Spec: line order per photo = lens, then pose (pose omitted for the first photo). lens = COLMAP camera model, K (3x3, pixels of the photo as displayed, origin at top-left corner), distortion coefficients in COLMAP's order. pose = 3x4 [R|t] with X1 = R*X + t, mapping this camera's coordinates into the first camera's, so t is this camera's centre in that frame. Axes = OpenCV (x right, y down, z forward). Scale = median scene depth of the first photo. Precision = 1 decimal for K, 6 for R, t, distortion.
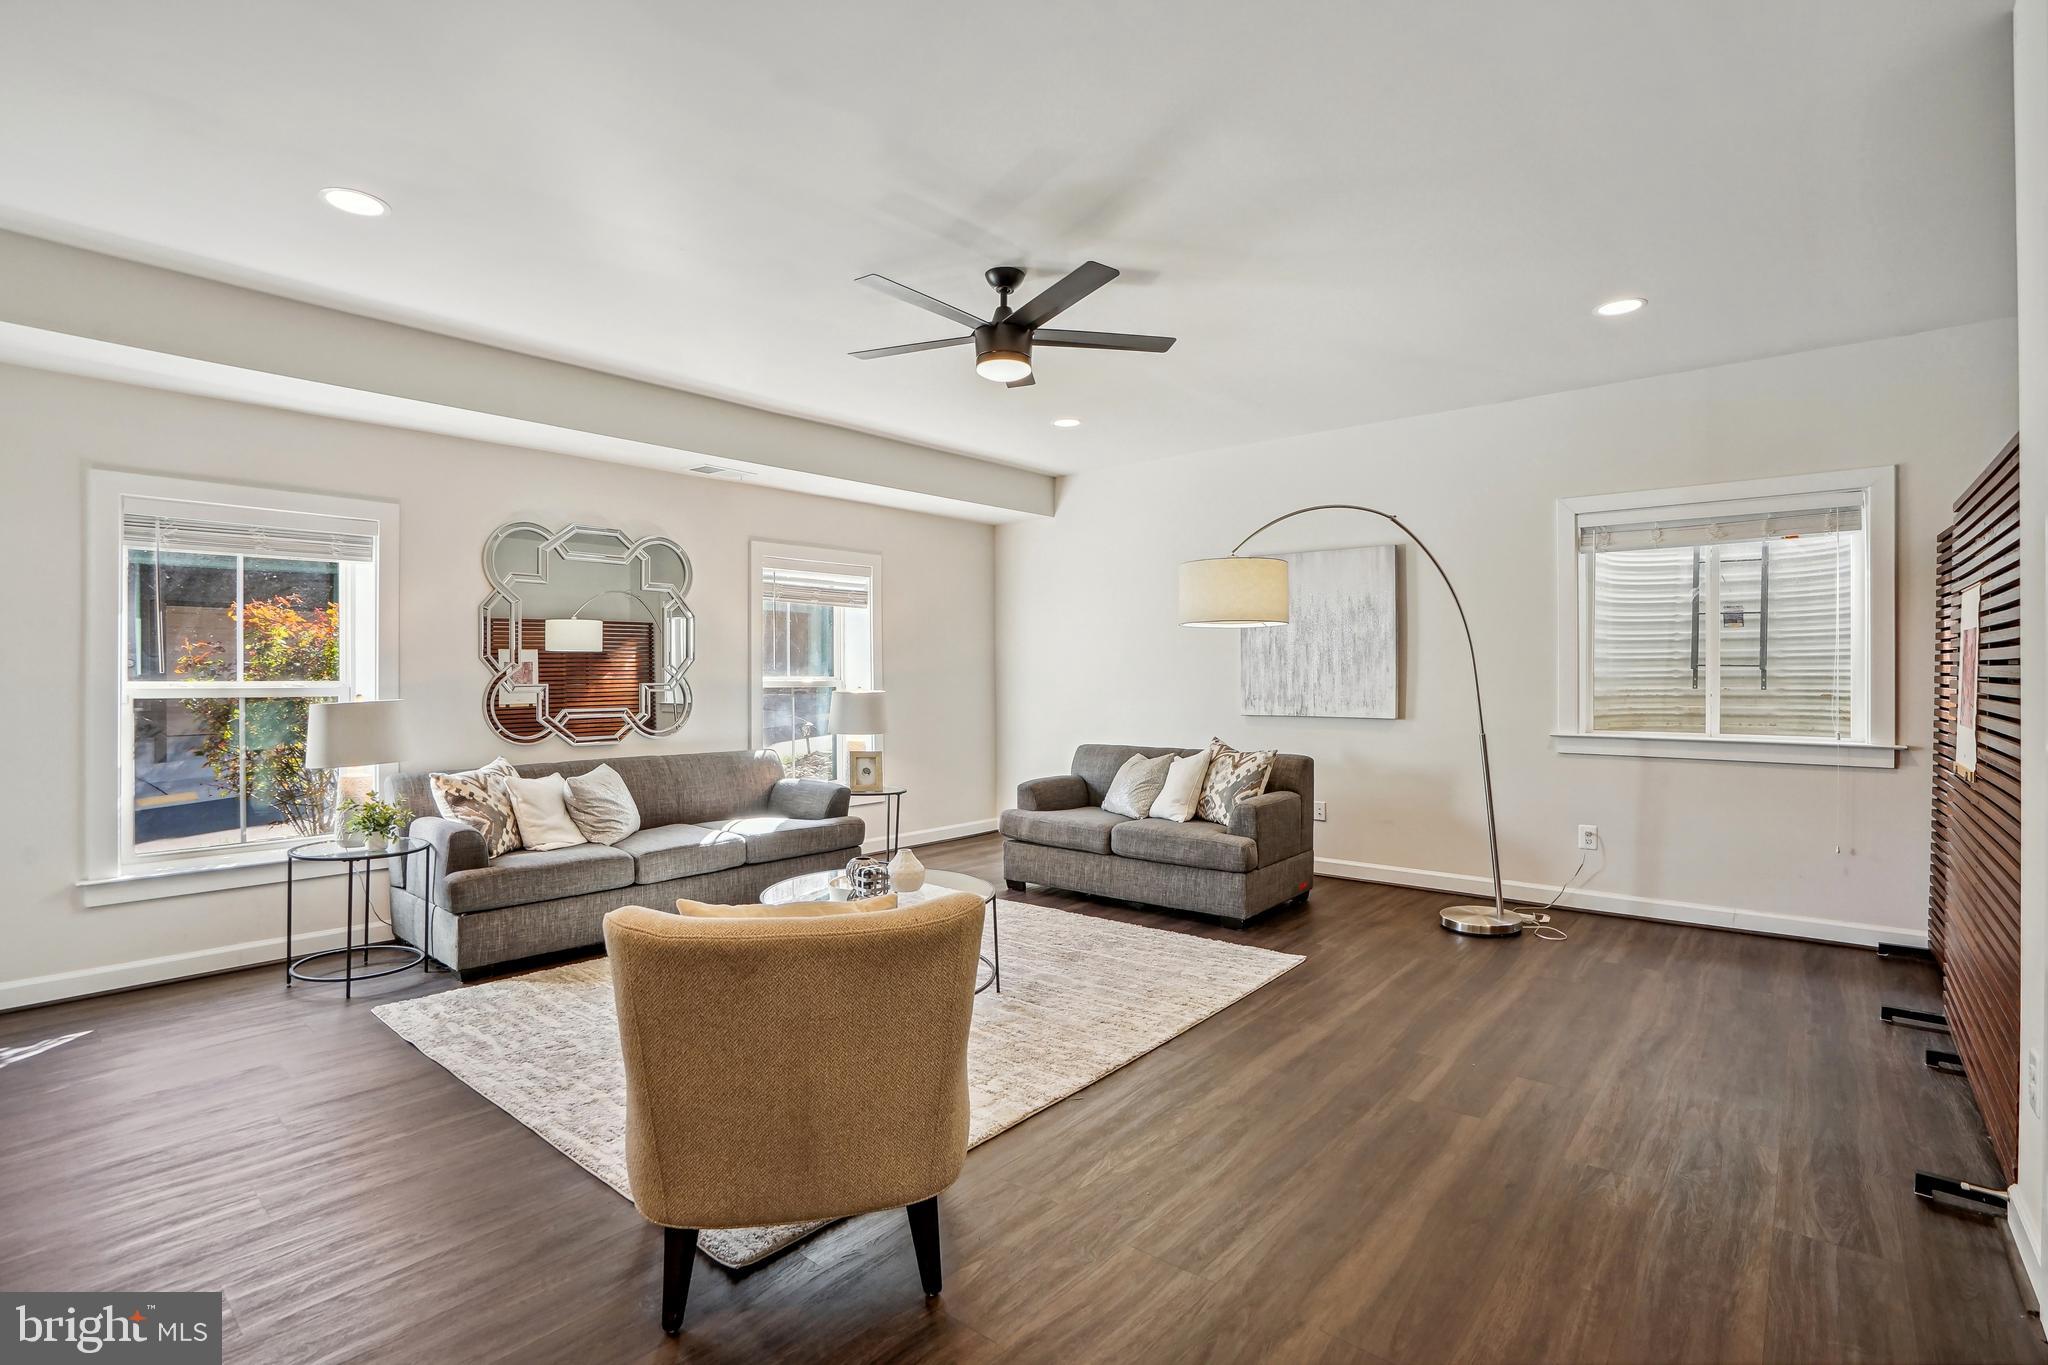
lens RADIAL K [[954.2, 0, 1015.9], [0, 954.2, 672.9], [0, 0, 1]] dist [-0.015759, 0.000146]
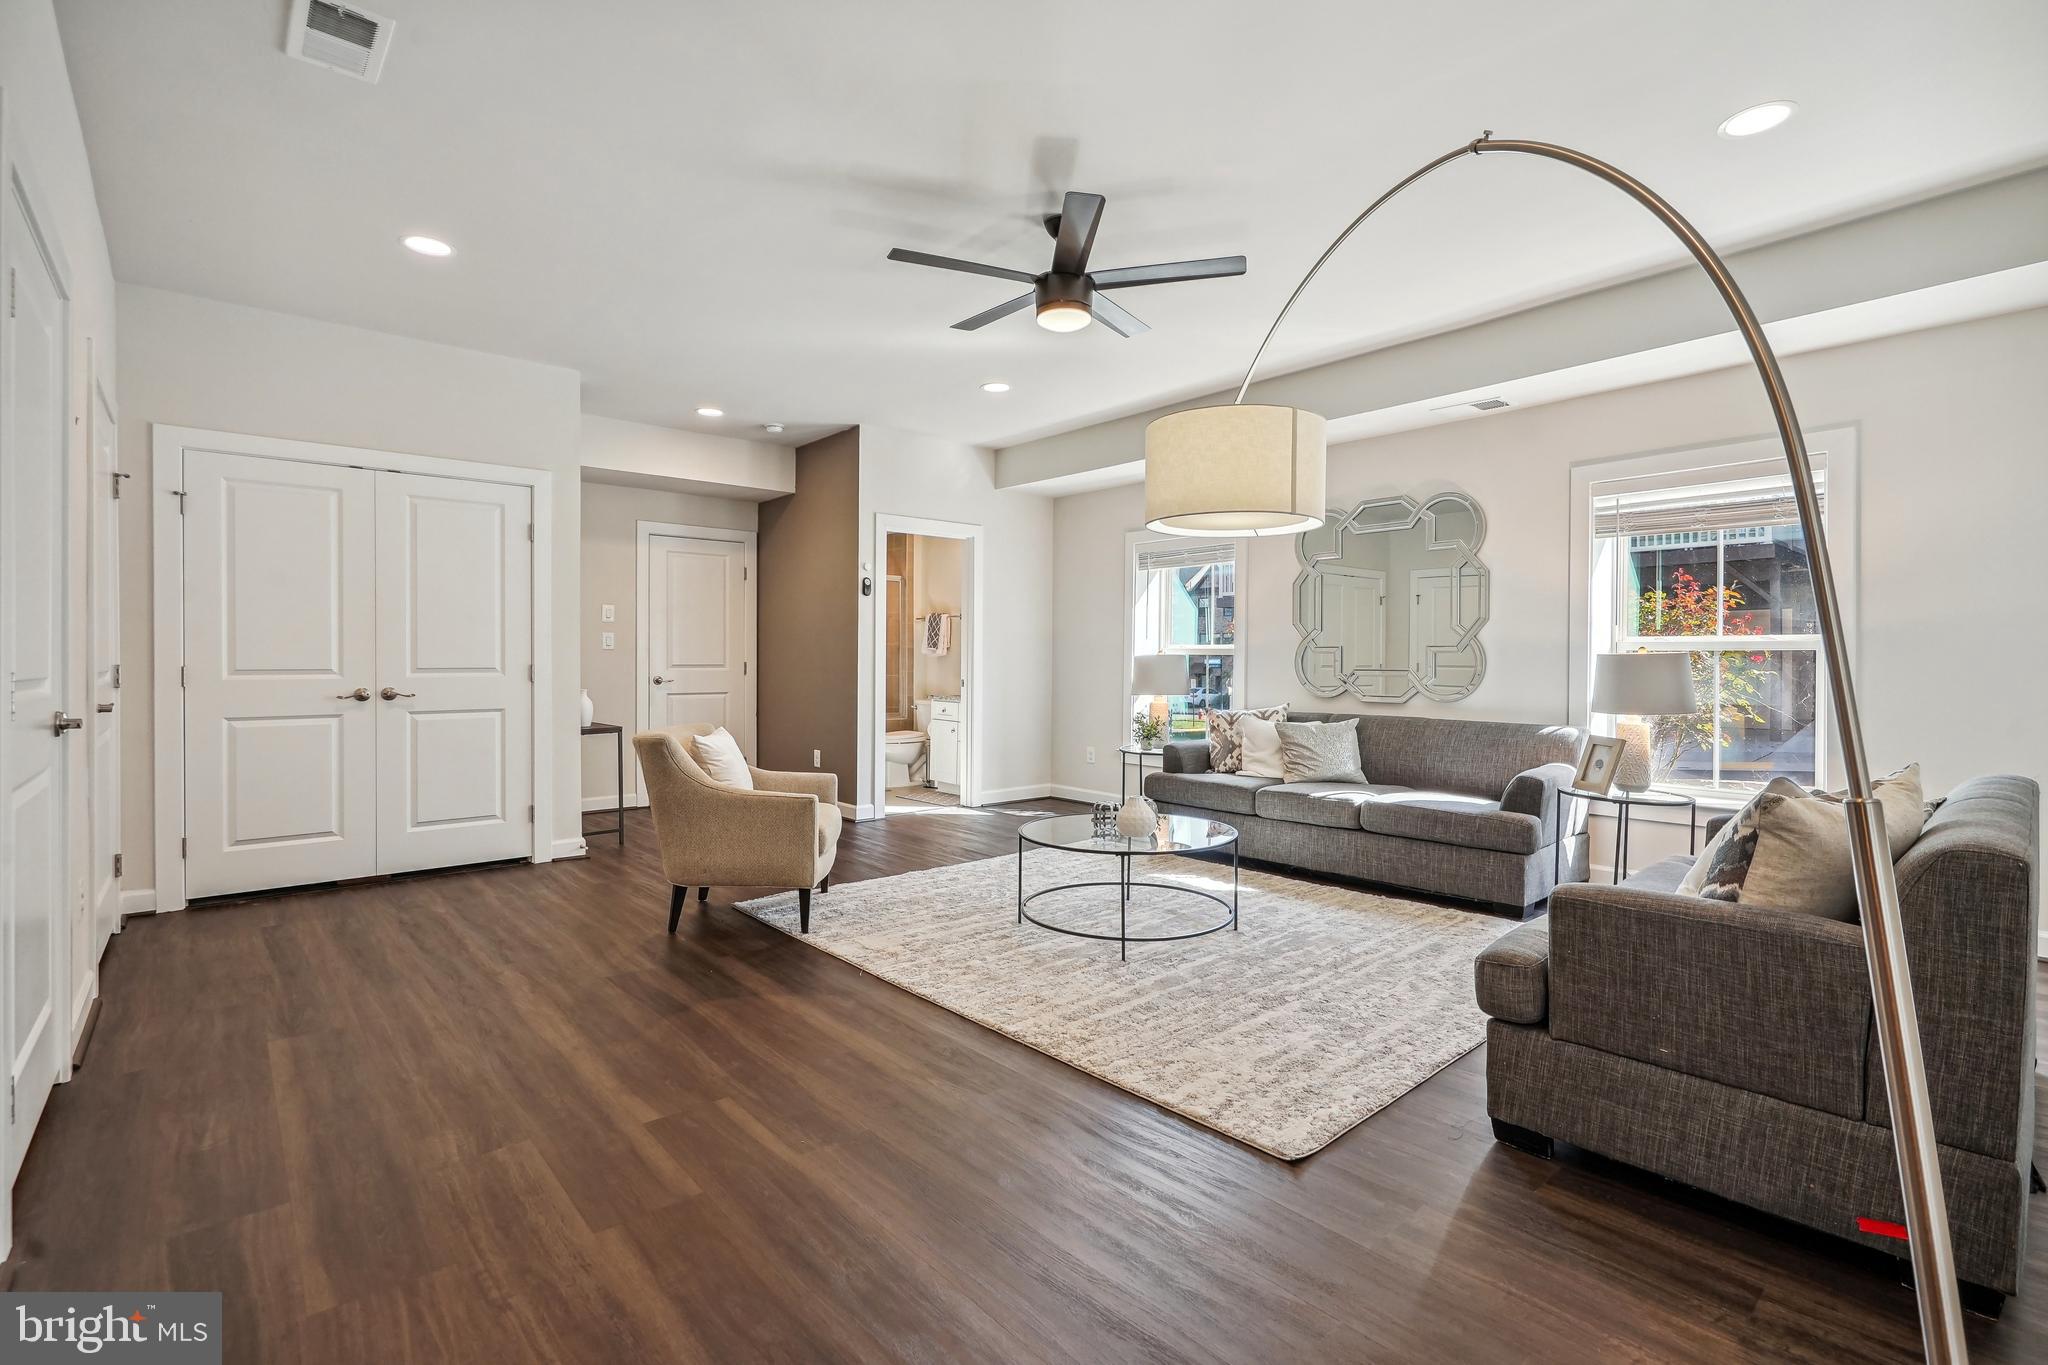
lens RADIAL K [[954.2, 0, 1015.9], [0, 954.2, 672.9], [0, 0, 1]] dist [-0.015759, 0.000146]
pose [[-0.137645, 0.017727, -0.990323, 0.757076], [-0.005577, 0.999810, 0.018672, 0.028461], [0.990466, 0.008093, -0.137520, 0.840744]]
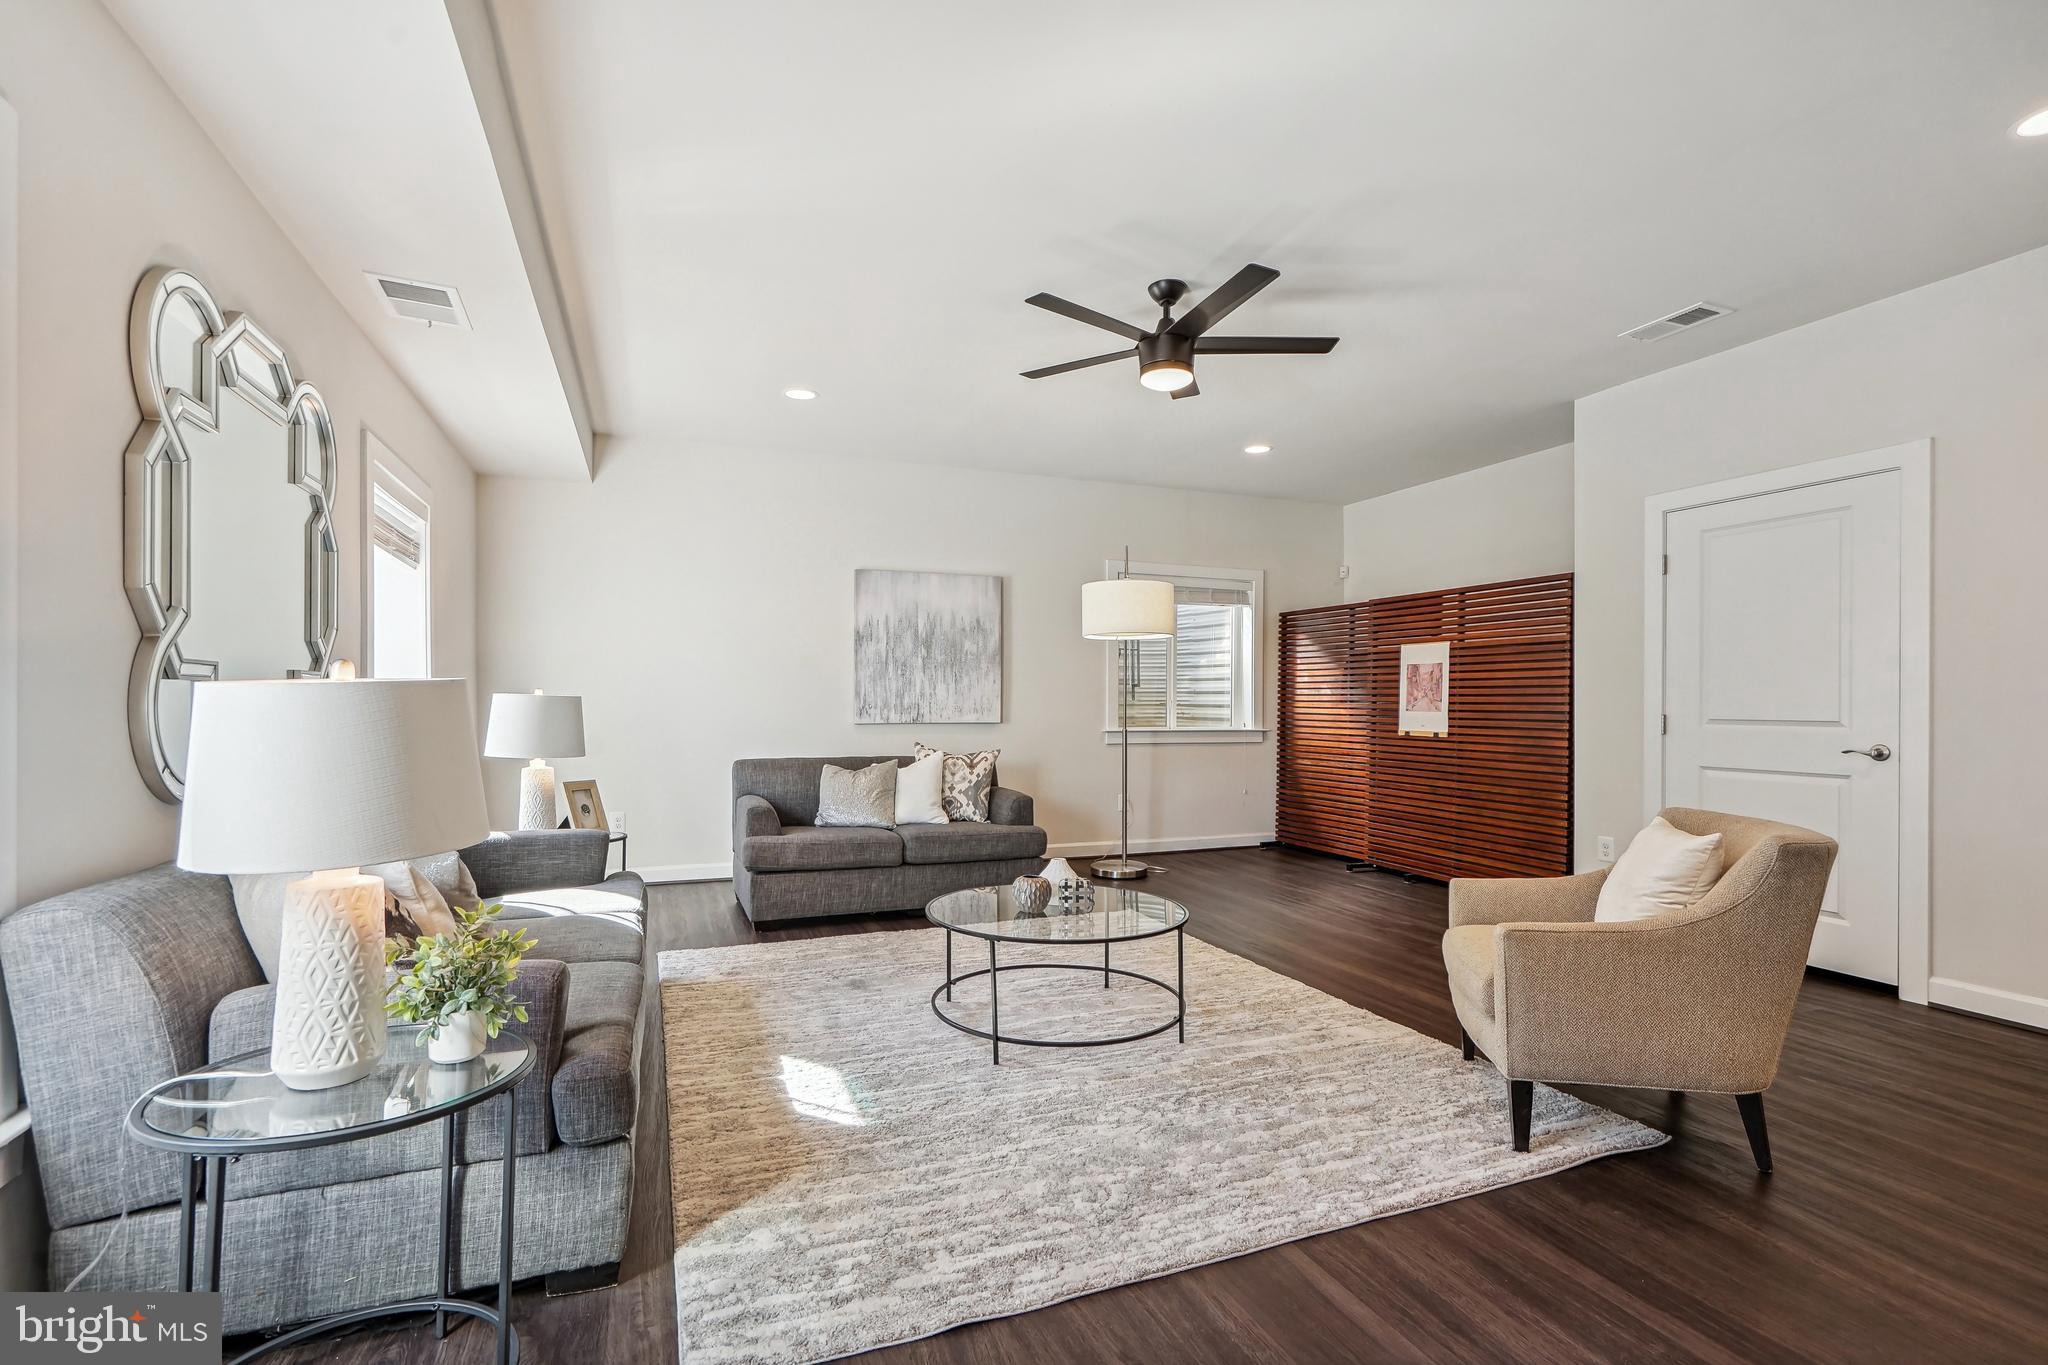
lens RADIAL K [[934.5, 0, 1006.7], [0, 934.5, 707.7], [0, 0, 1]] dist [0.022036, -0.000002]
pose [[0.487568, 0.003076, 0.873079, -0.762828], [-0.004653, 0.999989, -0.000925, 0.037480], [-0.873072, -0.003611, 0.487577, 0.514462]]
